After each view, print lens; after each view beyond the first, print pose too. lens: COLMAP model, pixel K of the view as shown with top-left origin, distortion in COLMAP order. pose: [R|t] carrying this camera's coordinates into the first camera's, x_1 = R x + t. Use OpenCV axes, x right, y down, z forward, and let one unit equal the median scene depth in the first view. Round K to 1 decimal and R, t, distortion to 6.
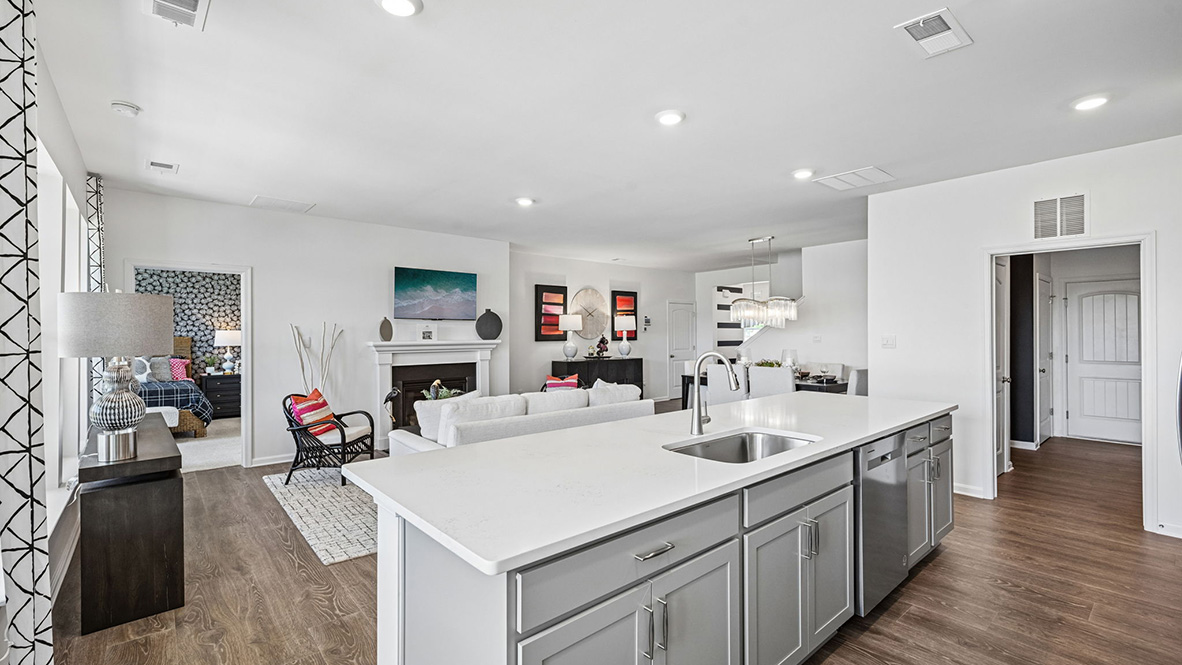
lens RADIAL K [[513.9, 0, 591.0], [0, 513.9, 332.5], [0, 0, 1]] dist [-0.000439, -0.000062]
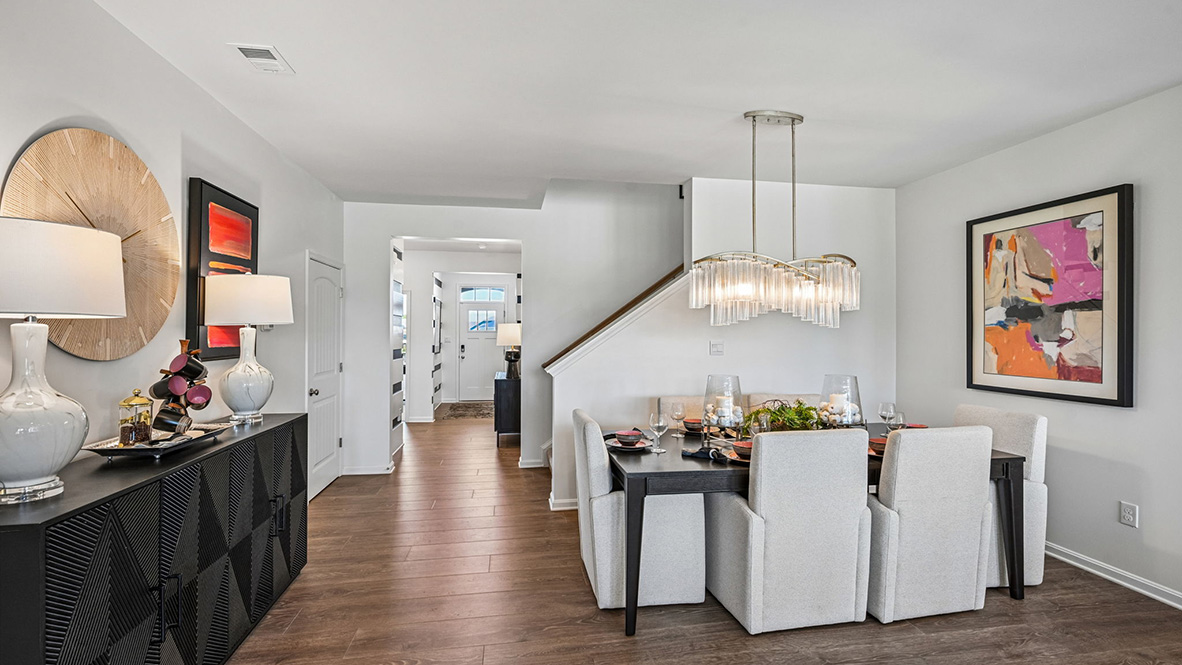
lens RADIAL K [[513.9, 0, 591.0], [0, 513.9, 332.5], [0, 0, 1]] dist [-0.000439, -0.000062]
pose [[0.509536, 0.010164, 0.860389, -0.088920], [-0.011688, 0.999920, -0.004890, -0.000490], [-0.860370, -0.007565, 0.509614, 0.701912]]
